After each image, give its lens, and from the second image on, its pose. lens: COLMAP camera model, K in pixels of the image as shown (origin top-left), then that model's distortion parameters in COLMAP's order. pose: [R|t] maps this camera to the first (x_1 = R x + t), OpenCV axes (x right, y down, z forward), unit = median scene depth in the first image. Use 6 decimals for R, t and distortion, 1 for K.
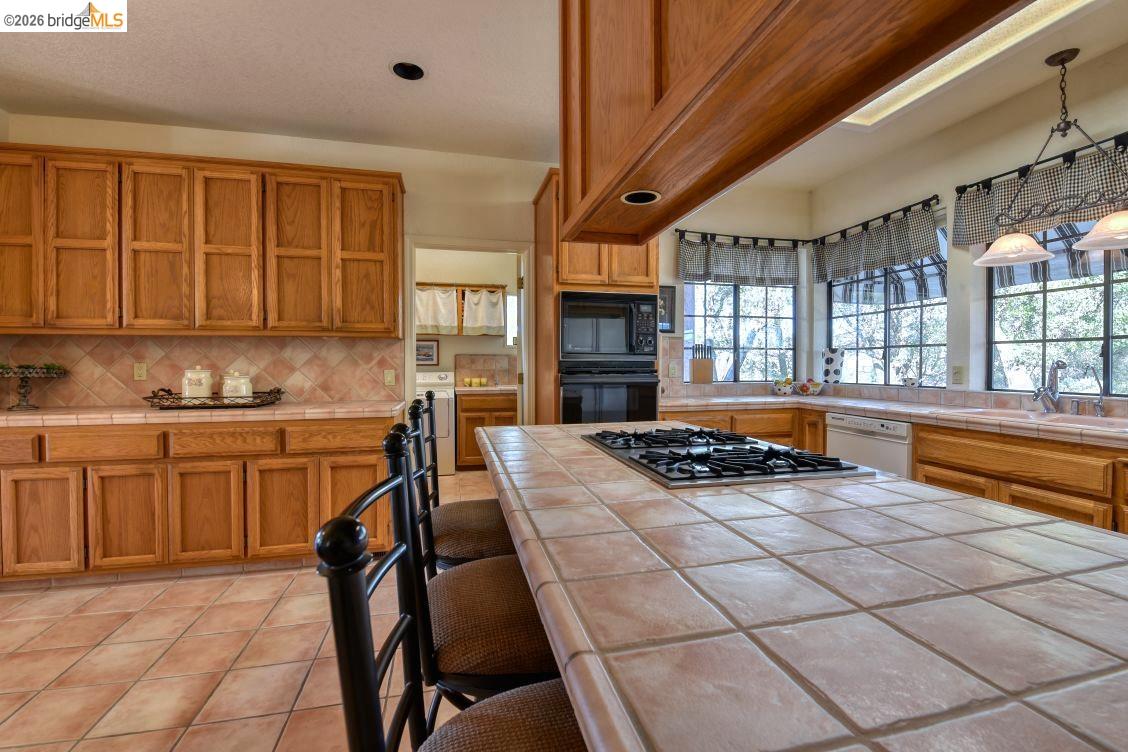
lens RADIAL K [[489.2, 0, 574.1], [0, 489.2, 370.2], [0, 0, 1]] dist [-0.009997, -0.004615]
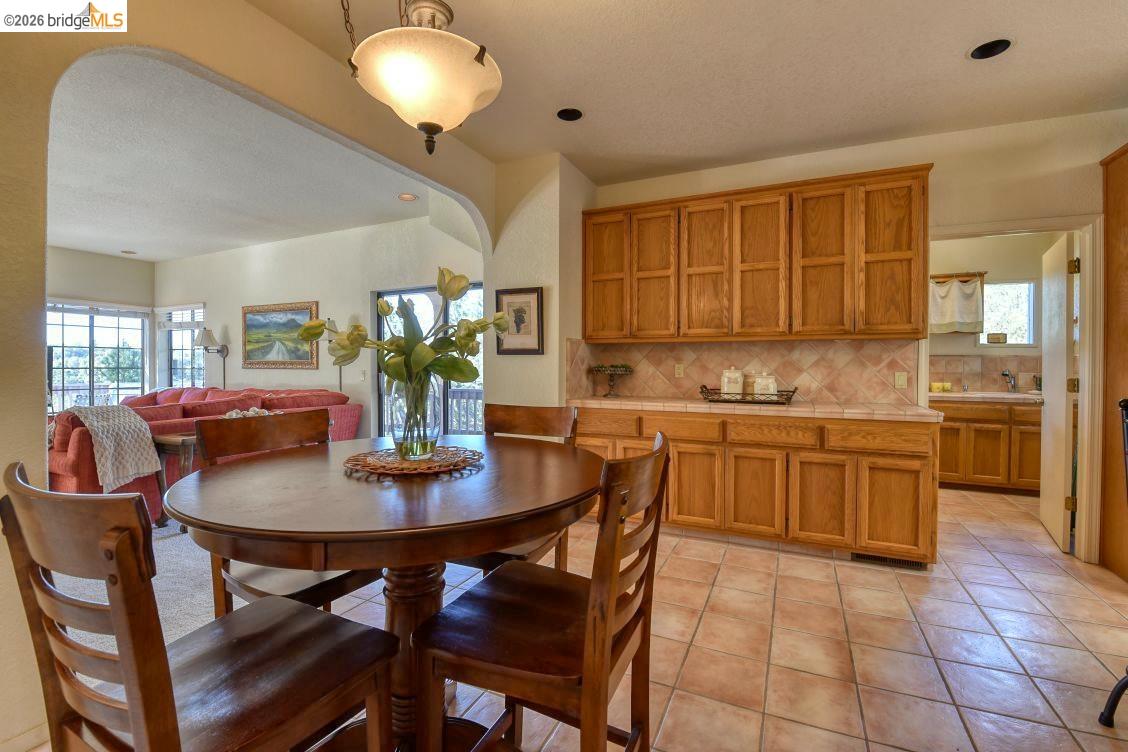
lens RADIAL K [[489.2, 0, 570.5], [0, 489.2, 369.5], [0, 0, 1]] dist [-0.009997, -0.004615]
pose [[0.774432, 0.012034, -0.632543, -0.317994], [-0.013426, 0.999907, 0.002586, 0.000018], [0.632515, 0.006490, 0.774521, -0.171371]]
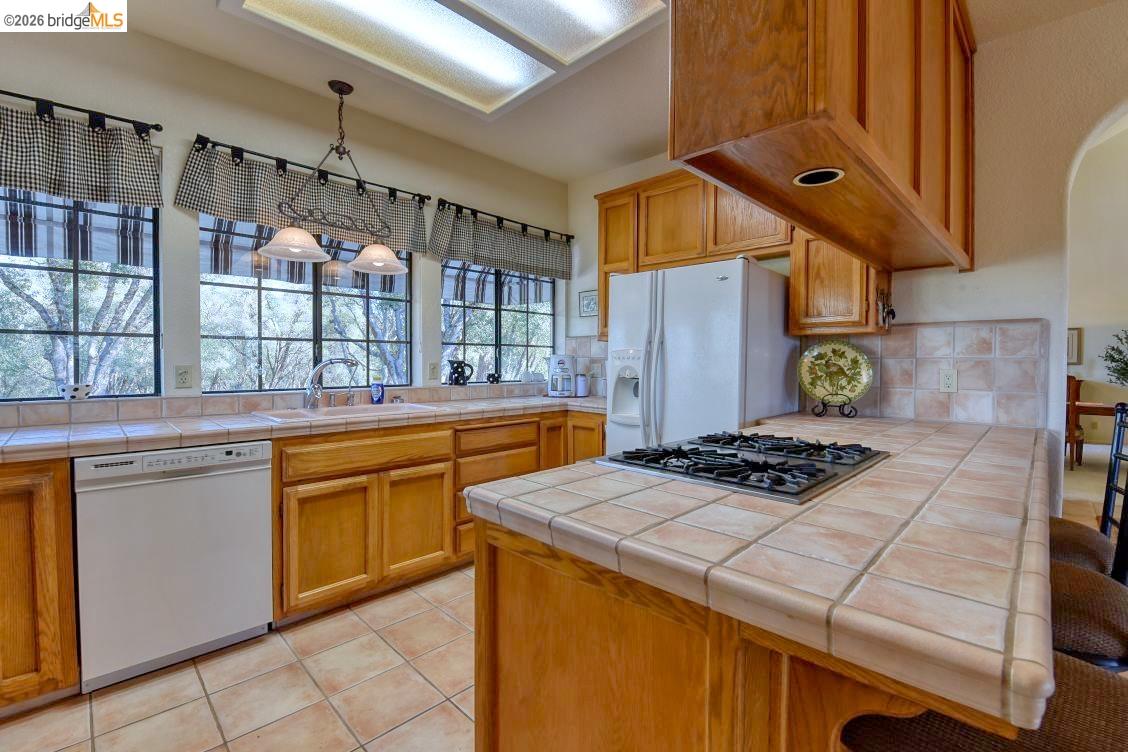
lens RADIAL K [[489.2, 0, 566.1], [0, 489.2, 374.8], [0, 0, 1]] dist [-0.009997, -0.004615]
pose [[-0.517680, -0.029693, 0.855059, -0.236162], [0.005163, 0.999271, 0.037827, -0.024443], [-0.855559, 0.023997, -0.517150, 1.134001]]
